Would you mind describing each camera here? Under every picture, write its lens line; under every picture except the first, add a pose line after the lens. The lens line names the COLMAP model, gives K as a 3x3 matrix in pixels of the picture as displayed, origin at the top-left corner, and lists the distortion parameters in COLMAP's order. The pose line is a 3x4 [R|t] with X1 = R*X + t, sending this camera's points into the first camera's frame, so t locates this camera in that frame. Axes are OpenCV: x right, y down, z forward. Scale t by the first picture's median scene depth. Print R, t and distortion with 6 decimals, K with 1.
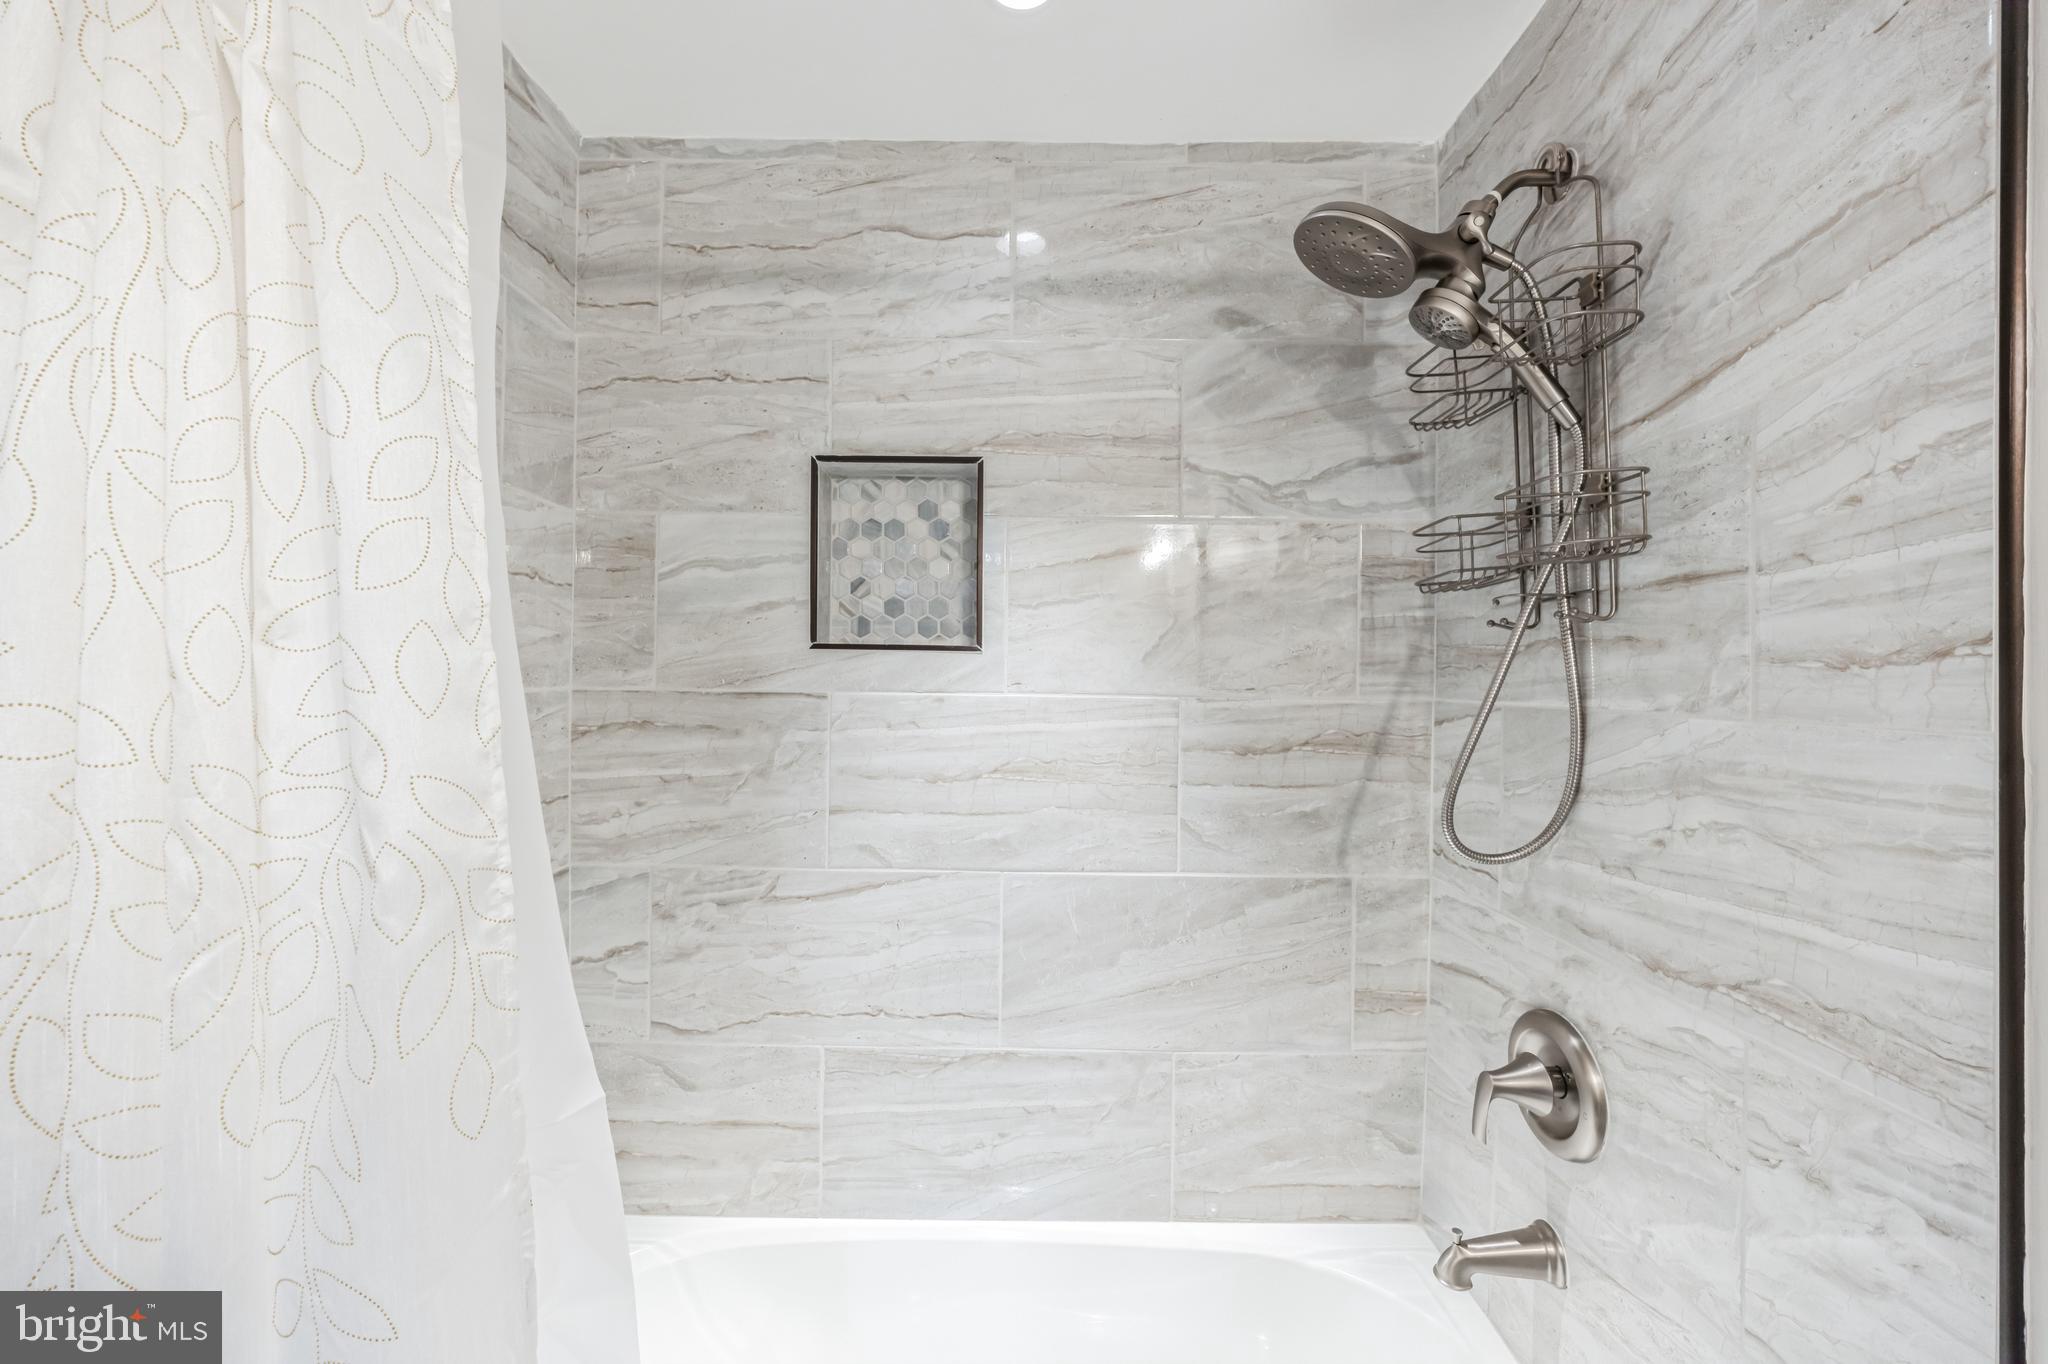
lens RADIAL K [[798.9, 0, 1020.8], [0, 798.9, 673.4], [0, 0, 1]] dist [0.000554, -0.000525]
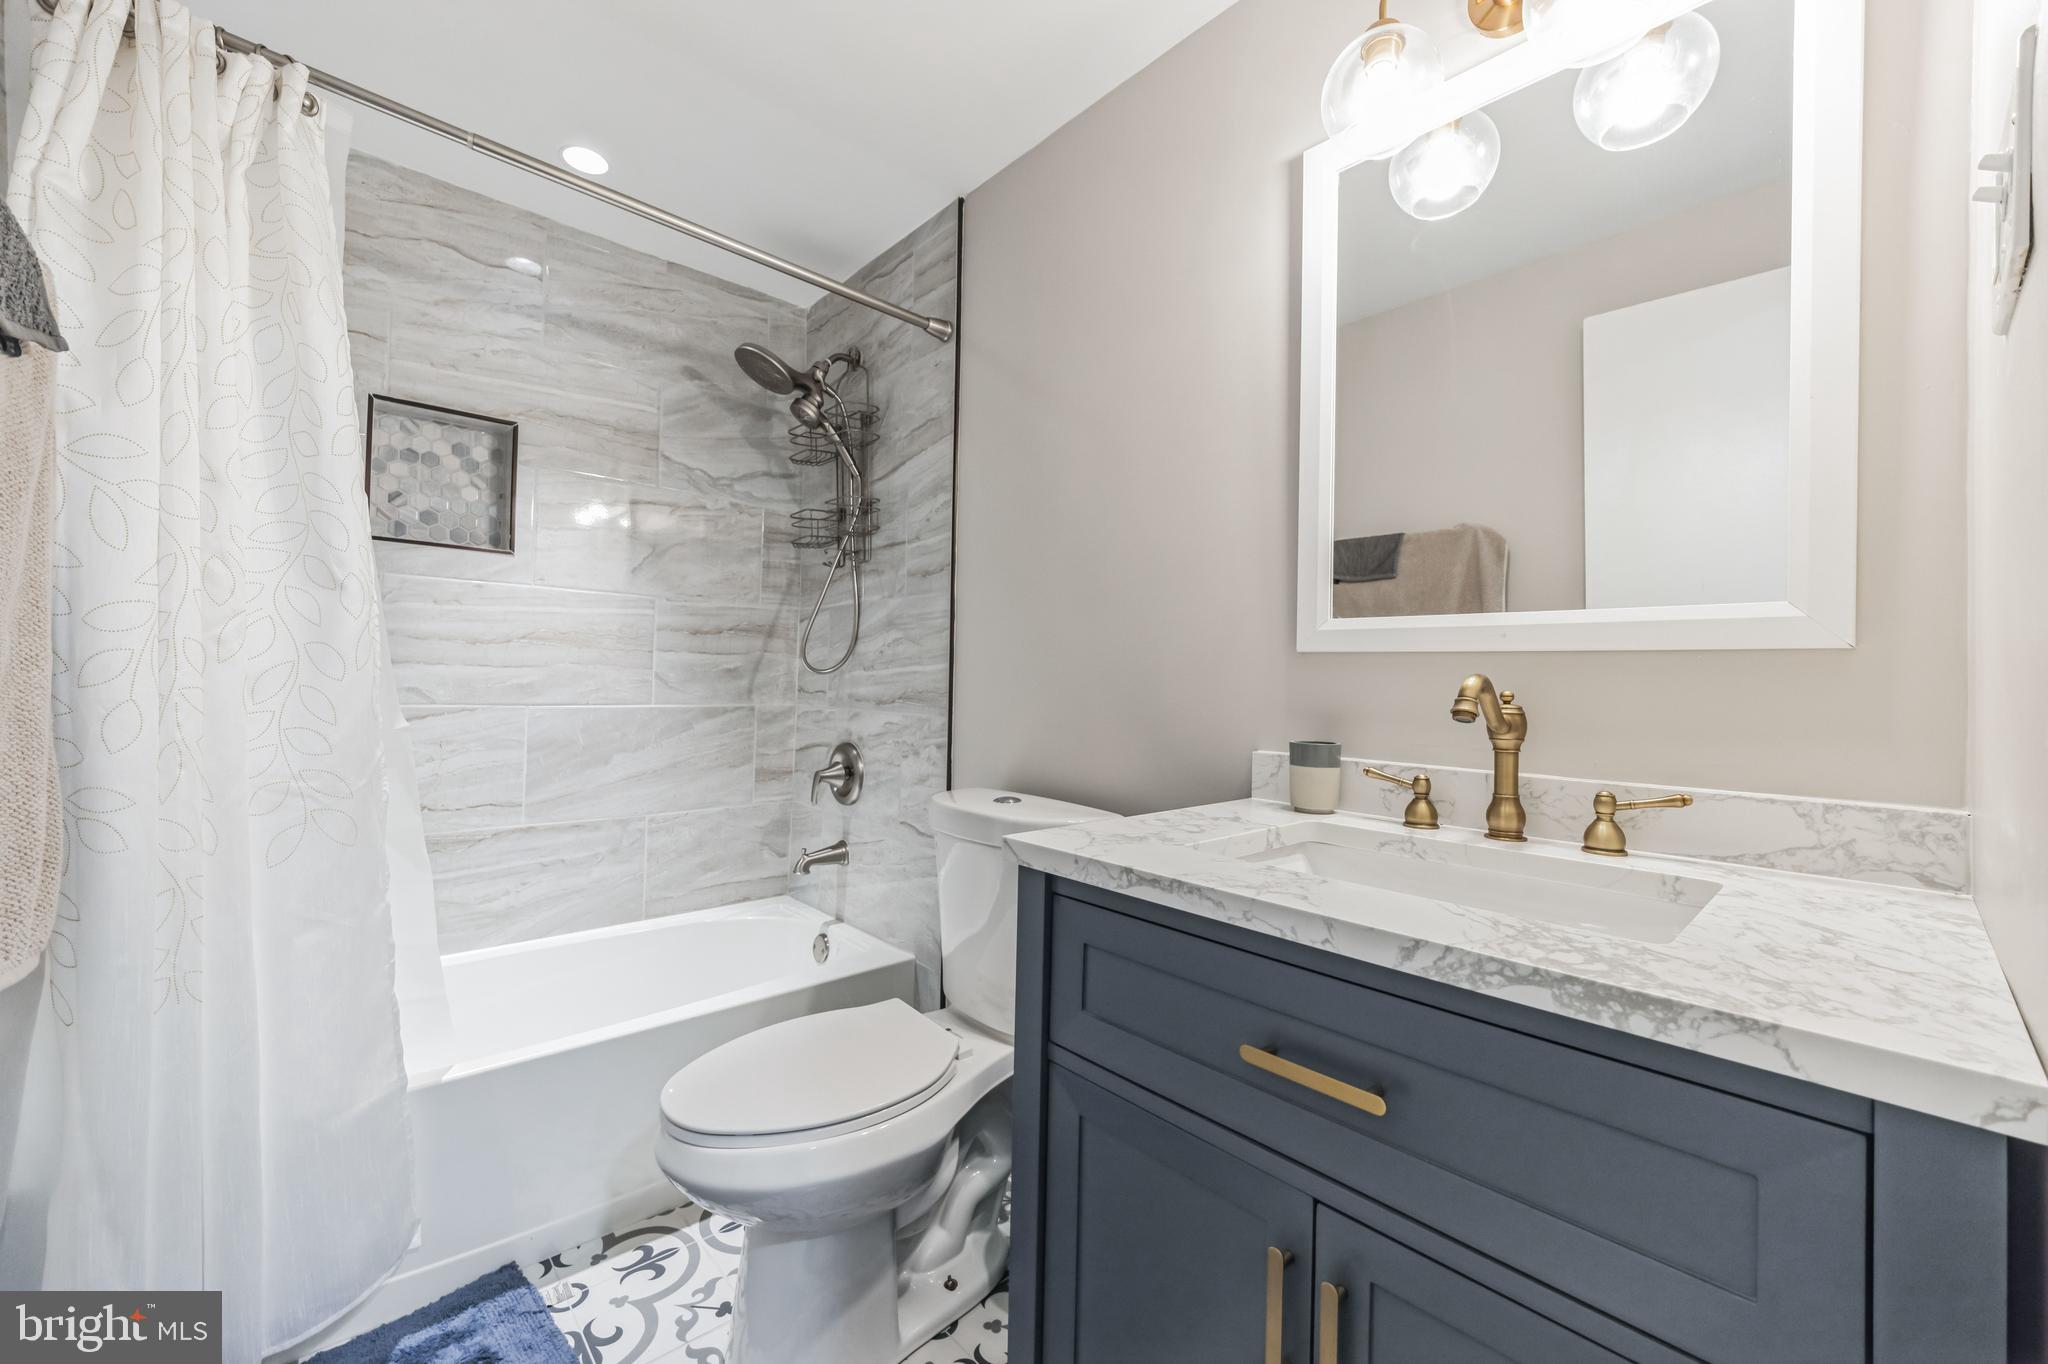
lens RADIAL K [[798.9, 0, 1019.1], [0, 798.9, 675.3], [0, 0, 1]] dist [0.000554, -0.000525]
pose [[0.740724, 0.013210, 0.671680, -0.346957], [-0.018195, 0.999834, 0.000401, 0.176615], [-0.671564, -0.012518, 0.740841, -0.715282]]
